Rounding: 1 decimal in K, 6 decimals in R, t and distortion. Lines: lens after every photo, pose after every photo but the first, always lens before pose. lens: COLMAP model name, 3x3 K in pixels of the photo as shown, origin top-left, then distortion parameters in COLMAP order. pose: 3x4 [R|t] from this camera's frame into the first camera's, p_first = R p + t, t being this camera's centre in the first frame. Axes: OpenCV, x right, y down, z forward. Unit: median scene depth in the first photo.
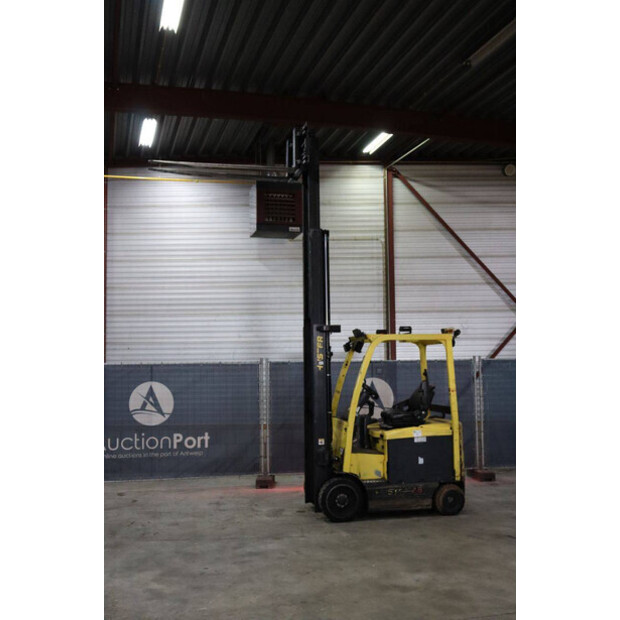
lens RADIAL K [[706.4, 0, 310.0], [0, 706.4, 310.0], [0, 0, 1]] dist [-0.033430, -0.012282]
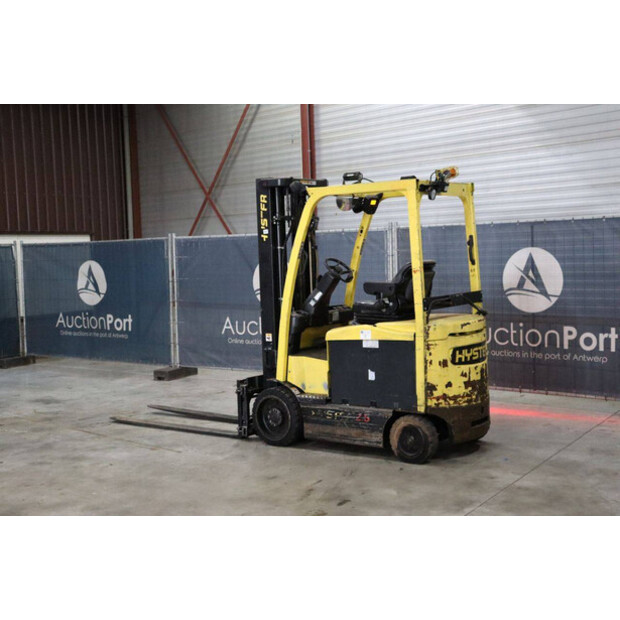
lens RADIAL K [[902.0, 0, 310.0], [0, 902.0, 310.0], [0, 0, 1]] dist [0.086908, 0.071826]
pose [[0.667392, 0.041372, -0.743557, 0.602919], [0.084369, 0.987827, 0.130690, 0.029598], [0.739912, -0.149954, 0.655777, 0.328654]]
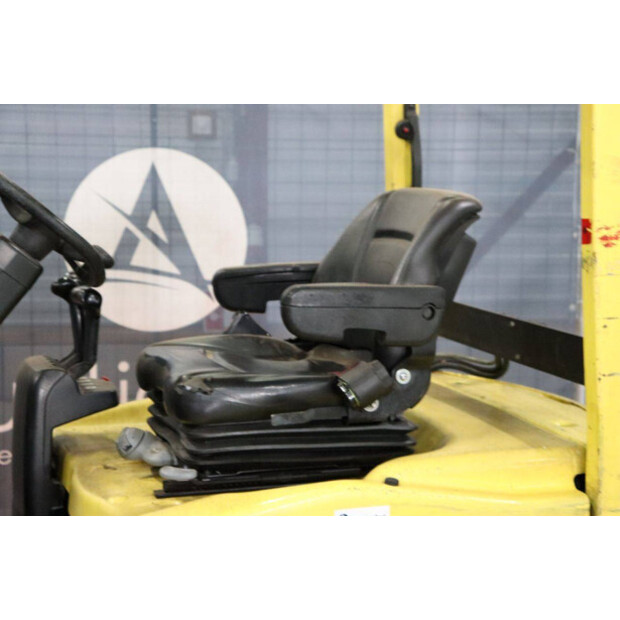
lens RADIAL K [[1384.1, 0, 310.0], [0, 1384.1, 310.0], [0, 0, 1]] dist [0.336714, 0.248684]
pose [[0.990431, 0.006966, 0.137834, 0.081840], [-0.034641, 0.979300, 0.199427, 0.059415], [-0.133592, -0.202293, 0.970170, 0.588934]]
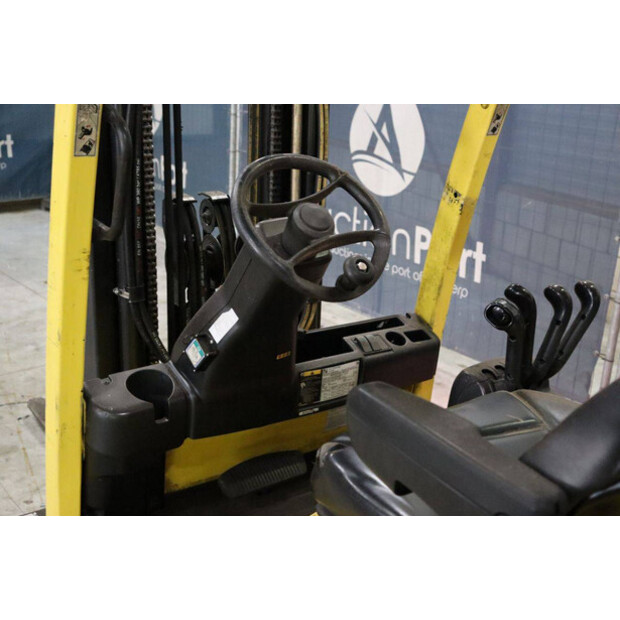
lens RADIAL K [[800.7, 0, 310.0], [0, 800.7, 310.0], [0, 0, 1]] dist [0.023434, 0.131675]
pose [[0.396047, 0.305655, -0.865865, 0.185538], [0.032976, 0.937629, 0.346071, 0.063669], [0.917638, -0.165613, 0.361266, 0.784250]]
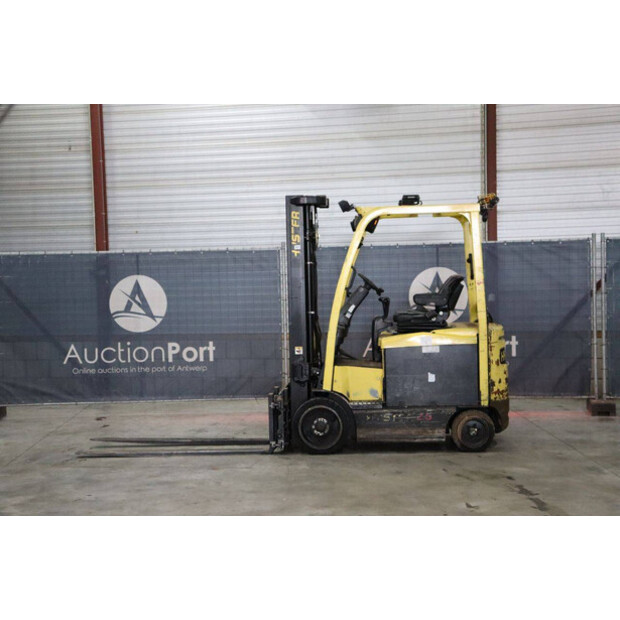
lens RADIAL K [[1095.4, 0, 310.0], [0, 1095.4, 310.0], [0, 0, 1]] dist [0.187447, -0.000538]
pose [[0.965663, 0.000166, -0.259796, 0.268236], [0.032953, 0.991844, 0.123122, -0.001716], [0.257698, -0.127455, 0.957782, -0.100074]]
